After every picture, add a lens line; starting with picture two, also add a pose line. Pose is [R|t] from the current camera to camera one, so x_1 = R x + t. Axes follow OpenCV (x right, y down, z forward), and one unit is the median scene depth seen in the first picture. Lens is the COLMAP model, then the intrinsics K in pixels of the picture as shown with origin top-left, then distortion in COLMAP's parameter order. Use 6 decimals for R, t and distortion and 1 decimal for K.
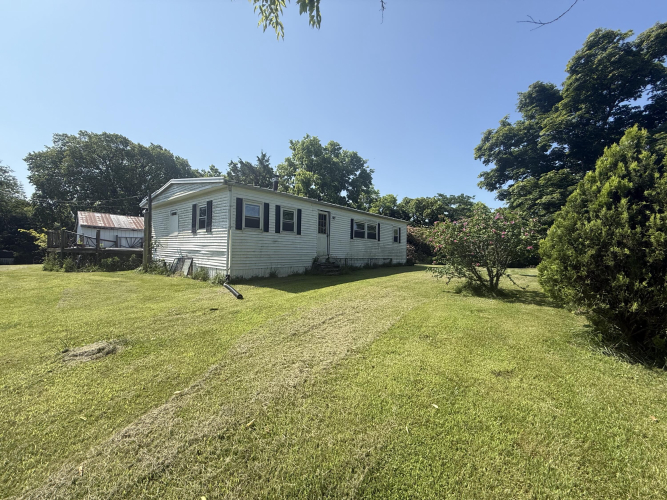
lens RADIAL K [[266.8, 0, 332.3], [0, 266.8, 249.9], [0, 0, 1]] dist [0.000502, 0.000737]
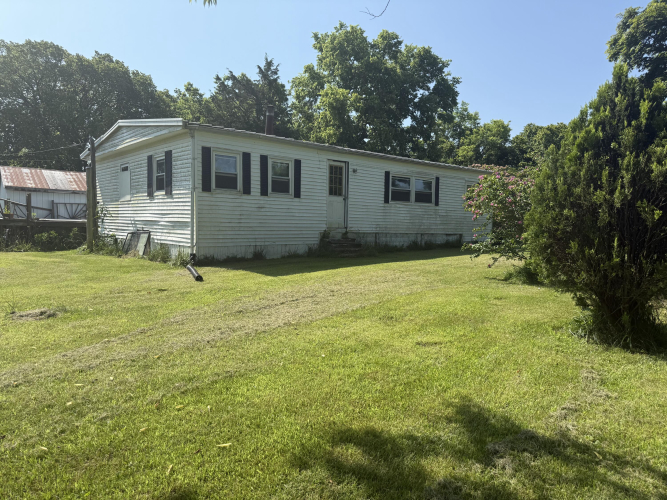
lens RADIAL K [[473.2, 0, 336.1], [0, 473.2, 254.6], [0, 0, 1]] dist [0.036177, -0.038189]
pose [[0.989451, 0.005374, -0.144769, 0.121369], [0.004396, 0.997738, 0.067086, 0.006505], [0.144802, -0.067014, 0.987189, -0.149505]]
